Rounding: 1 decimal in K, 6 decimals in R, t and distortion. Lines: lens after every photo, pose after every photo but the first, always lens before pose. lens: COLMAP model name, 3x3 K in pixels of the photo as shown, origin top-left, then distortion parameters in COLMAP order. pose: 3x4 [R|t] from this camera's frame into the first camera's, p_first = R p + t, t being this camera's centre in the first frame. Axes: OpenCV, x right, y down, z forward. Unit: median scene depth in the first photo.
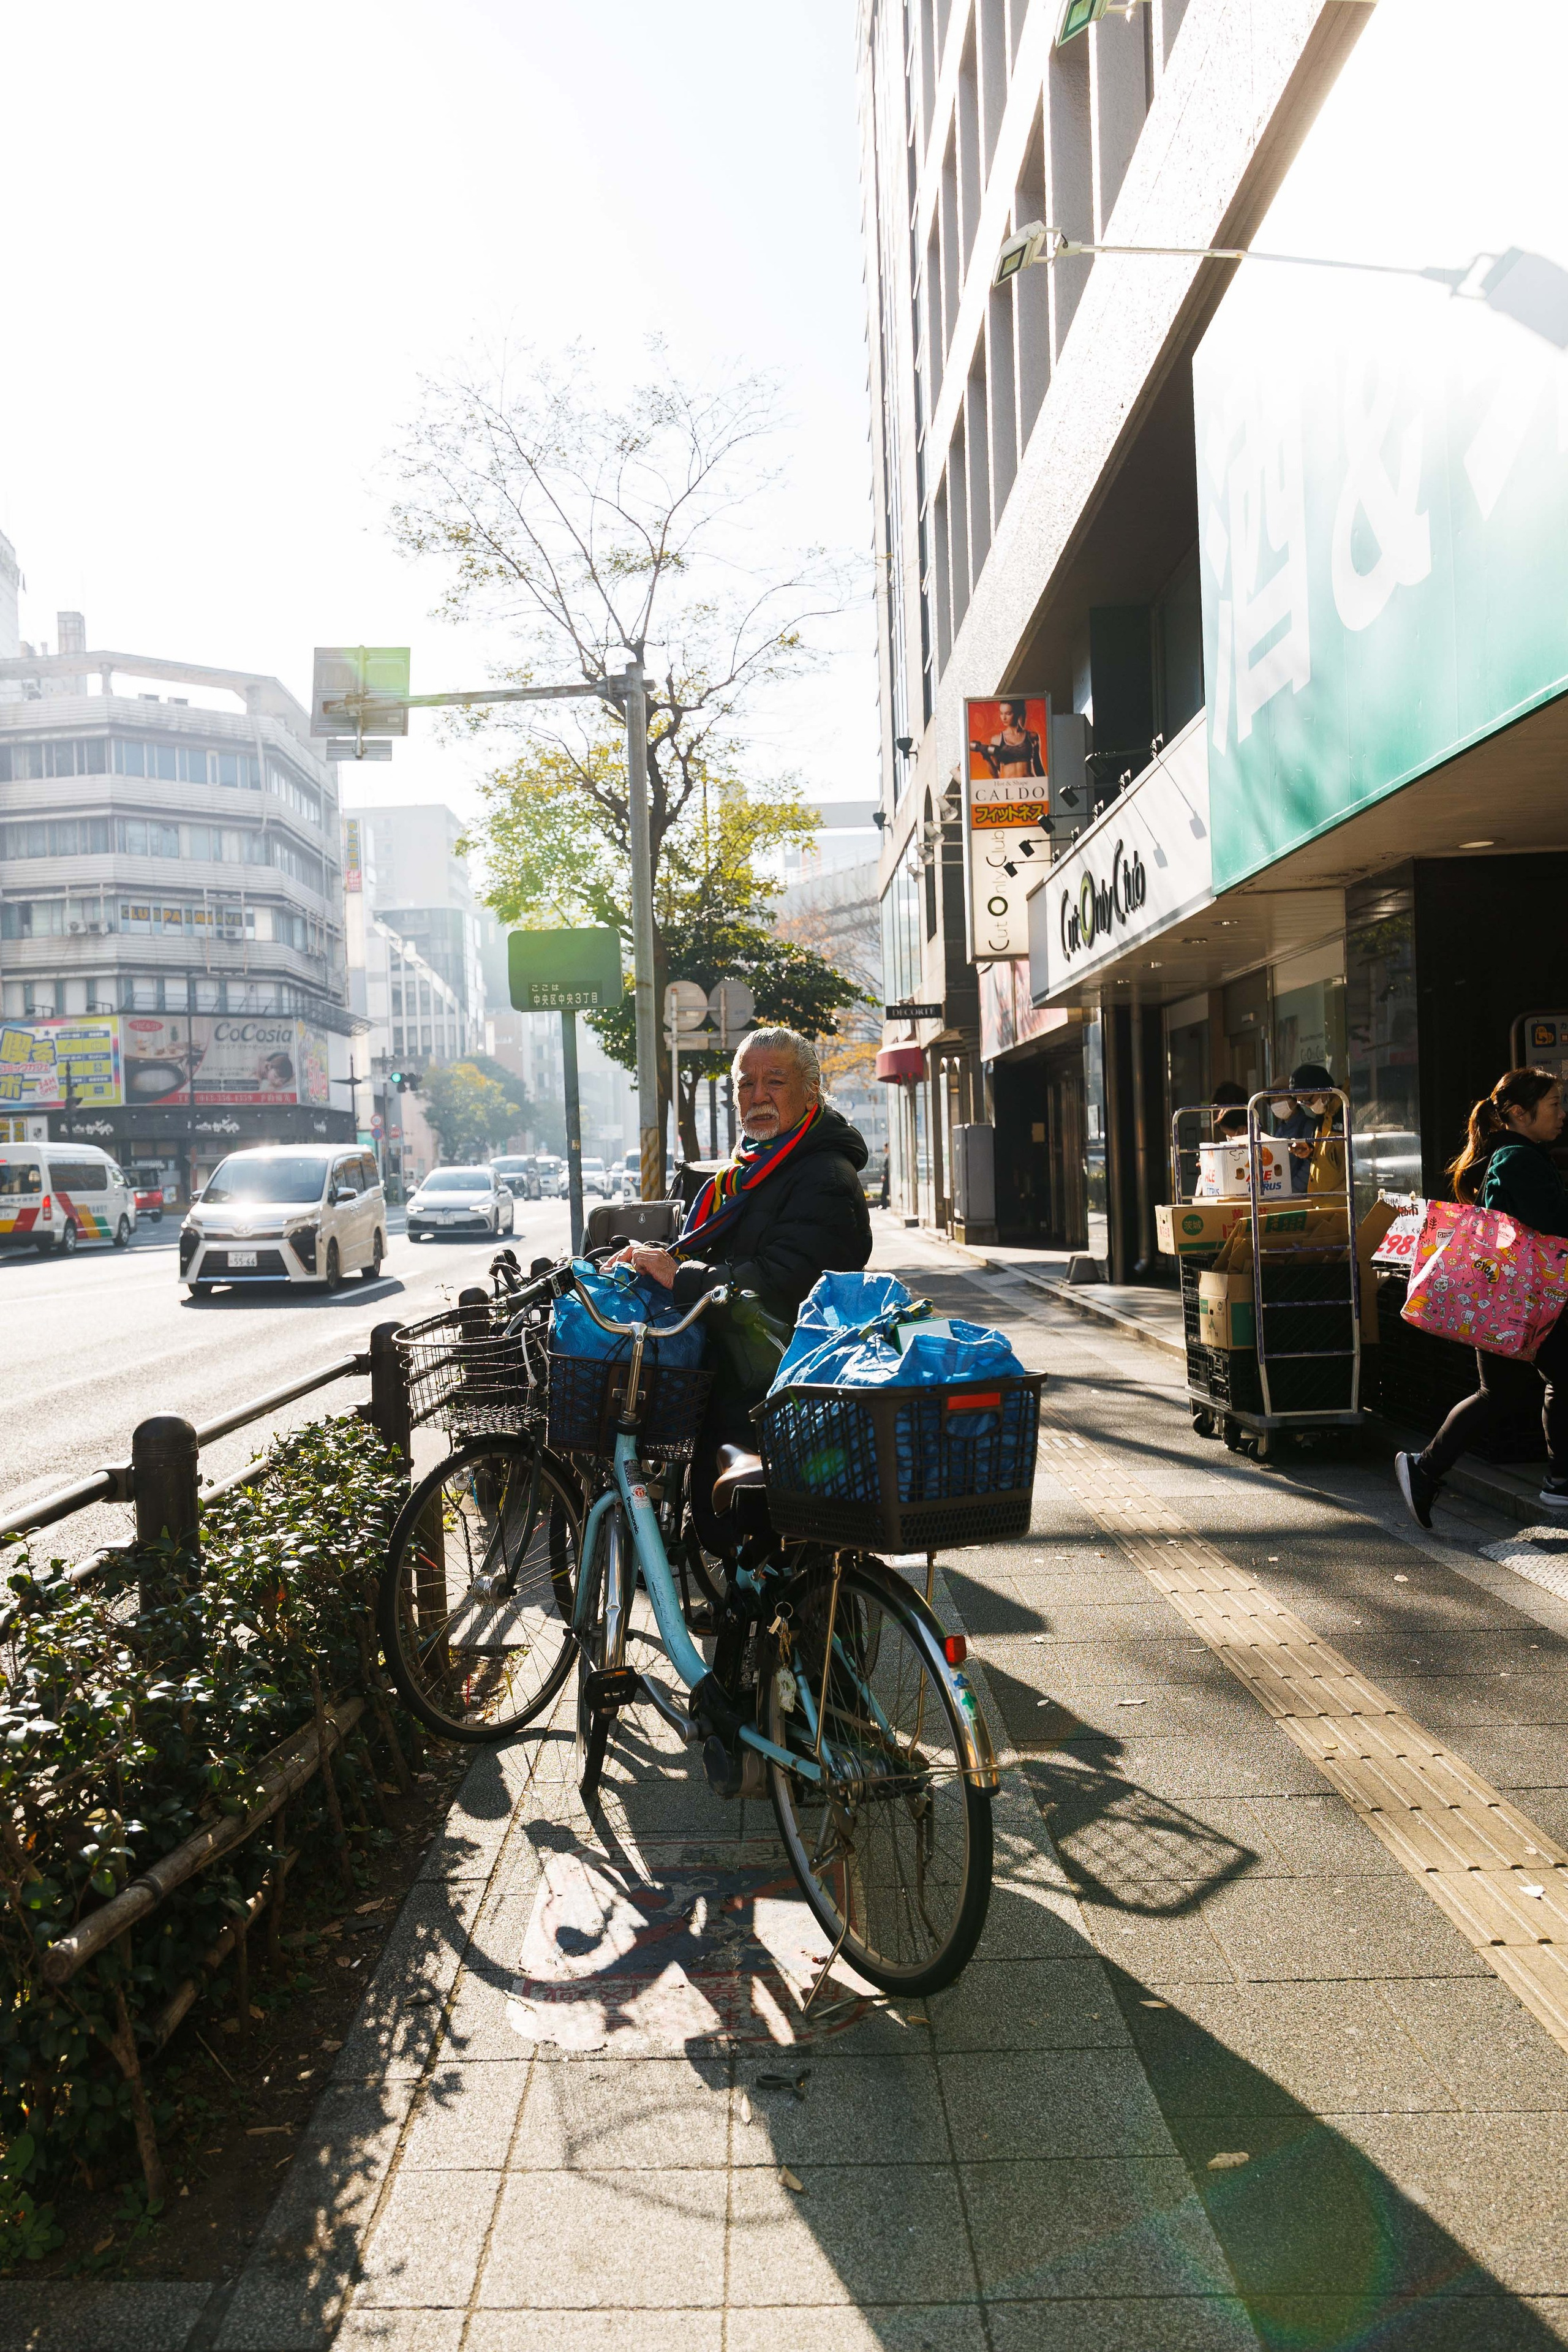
lens RADIAL K [[1518.9, 0, 784.0], [0, 1518.9, 1176.0], [0, 0, 1]] dist [-0.013045, -0.000505]
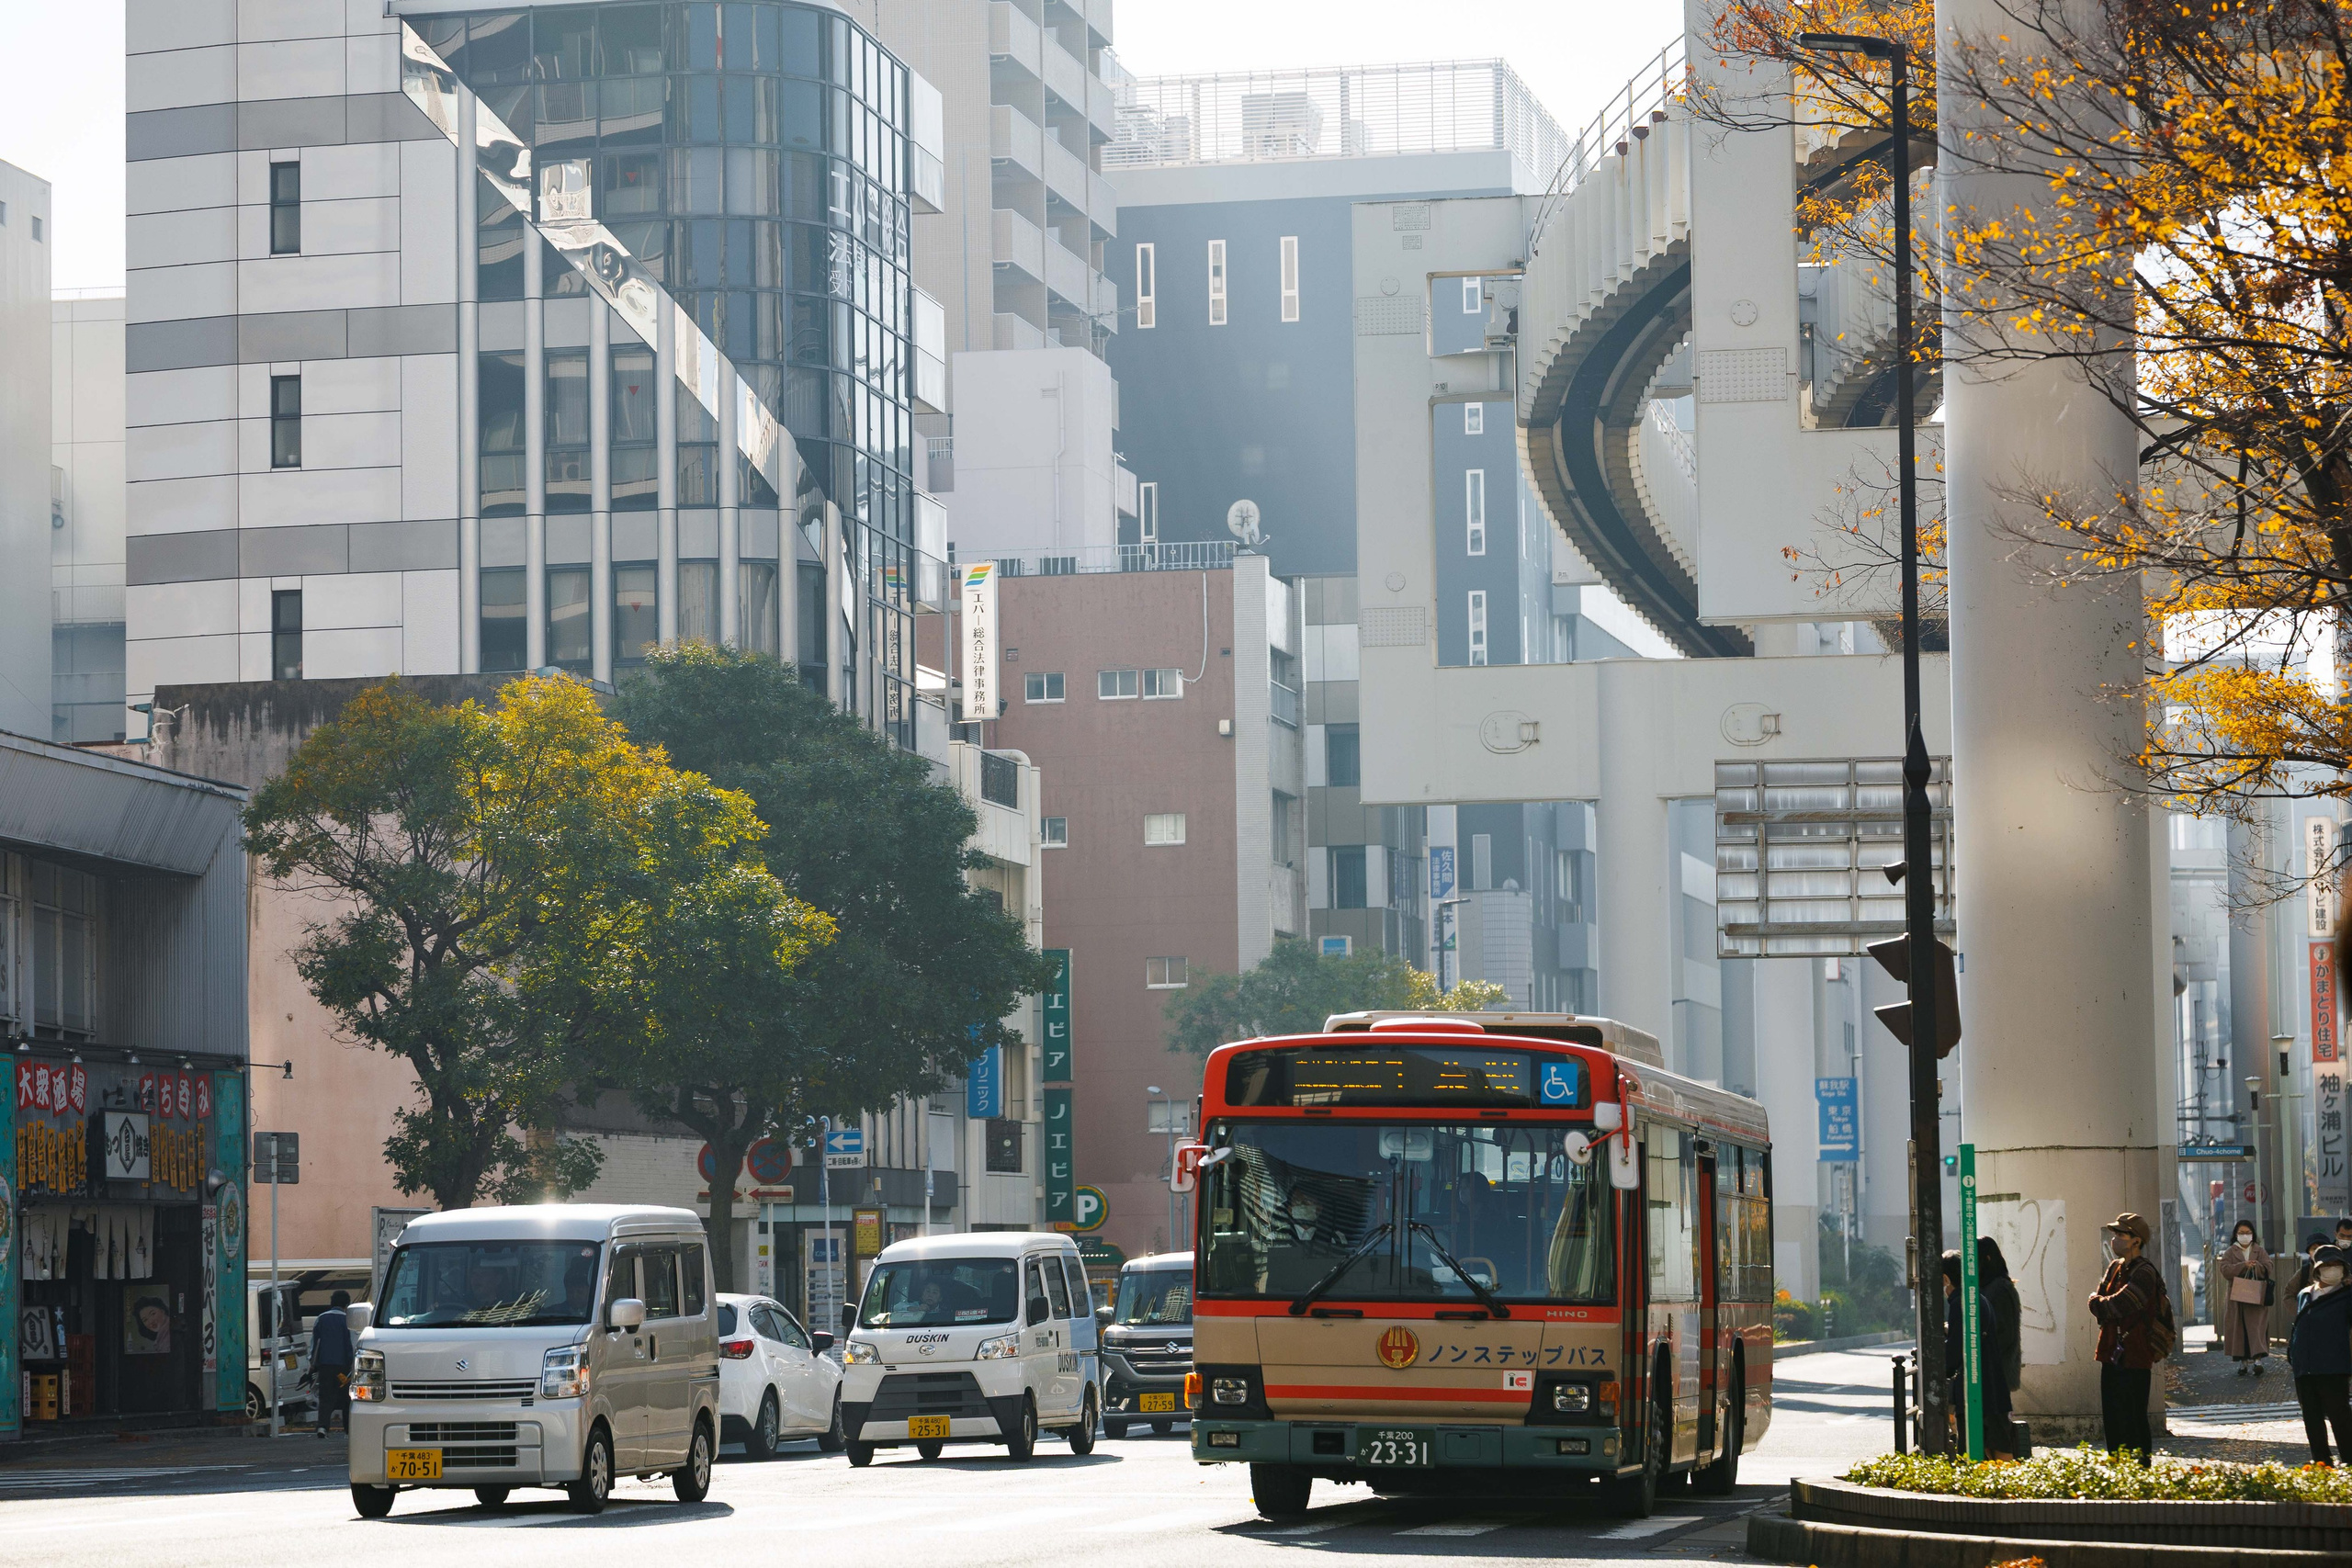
lens RADIAL K [[6267.7, 0, 1176.0], [0, 6267.7, 784.0], [0, 0, 1]] dist [0.083129, -1.537627]
pose [[0.979108, 0.006707, -0.203228, 0.007585], [-0.023835, 0.996351, -0.081952, -0.002391], [0.201937, 0.085084, 0.975696, 0.201339]]
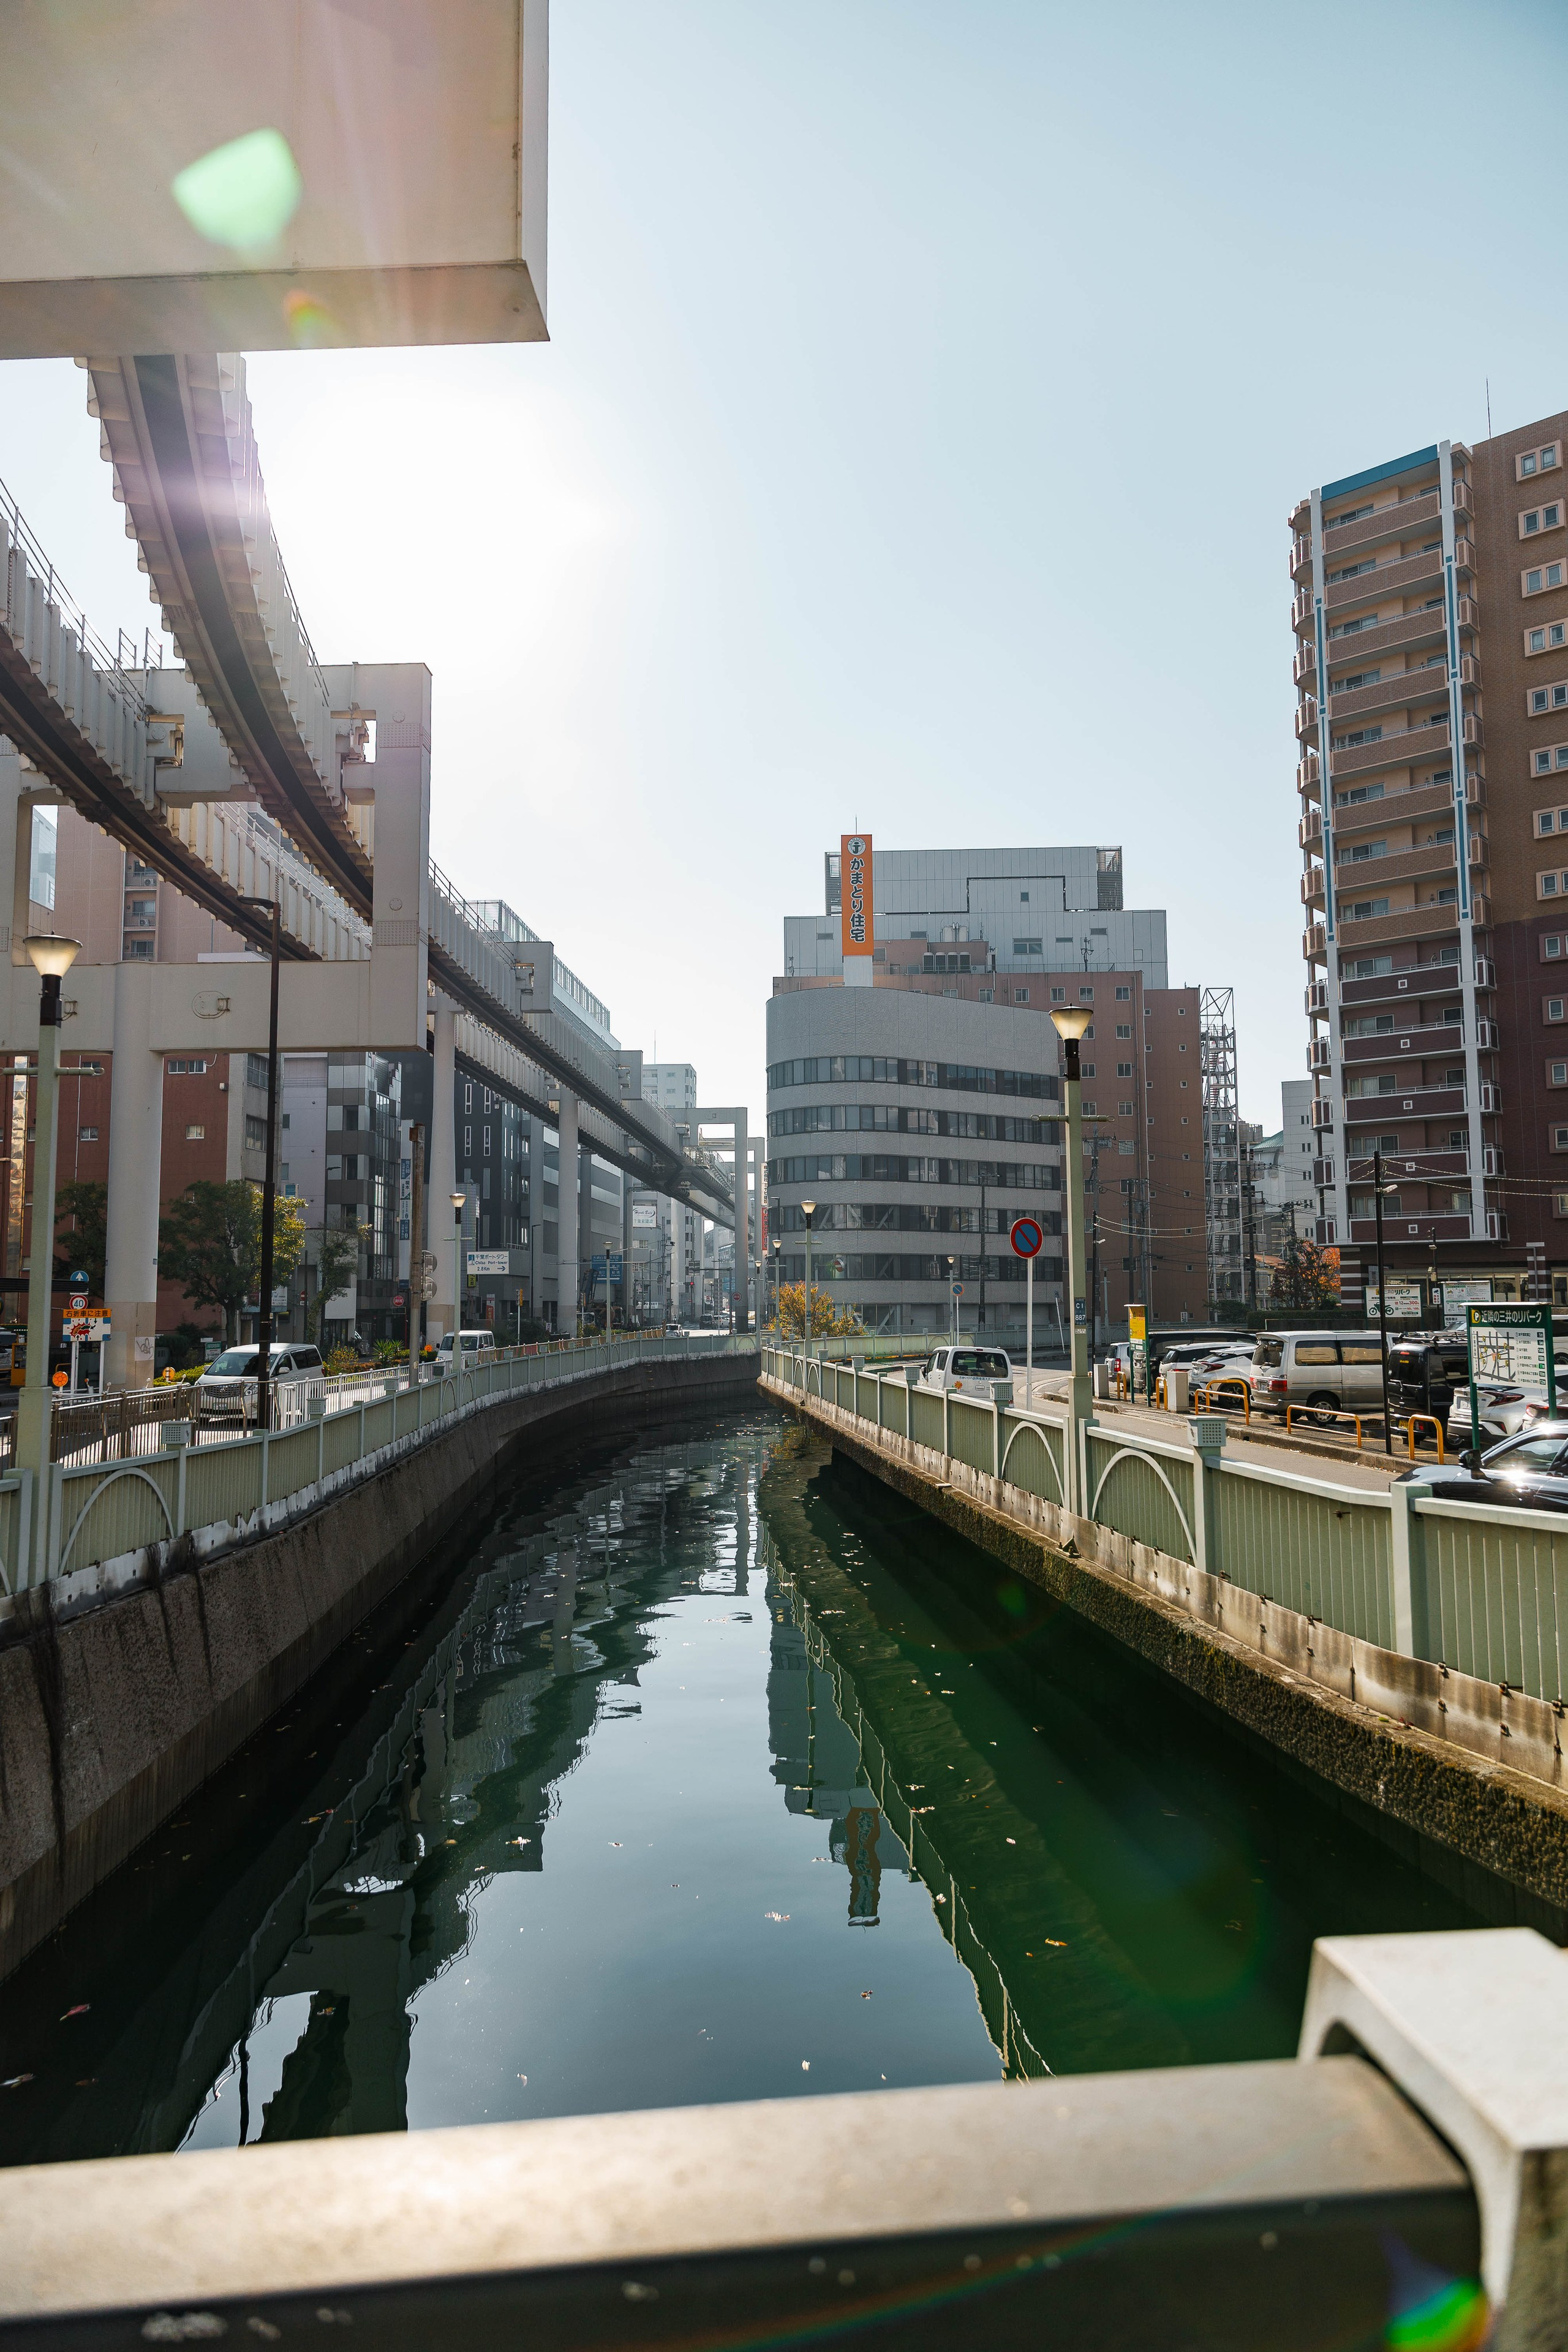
lens RADIAL K [[1518.9, 0, 784.0], [0, 1518.9, 1176.0], [0, 0, 1]] dist [-0.013045, -0.000505]
pose [[0.997149, 0.024186, -0.071473, 0.063755], [-0.031137, 0.994719, -0.097794, -0.020145], [0.068730, 0.099741, 0.992637, 0.814889]]
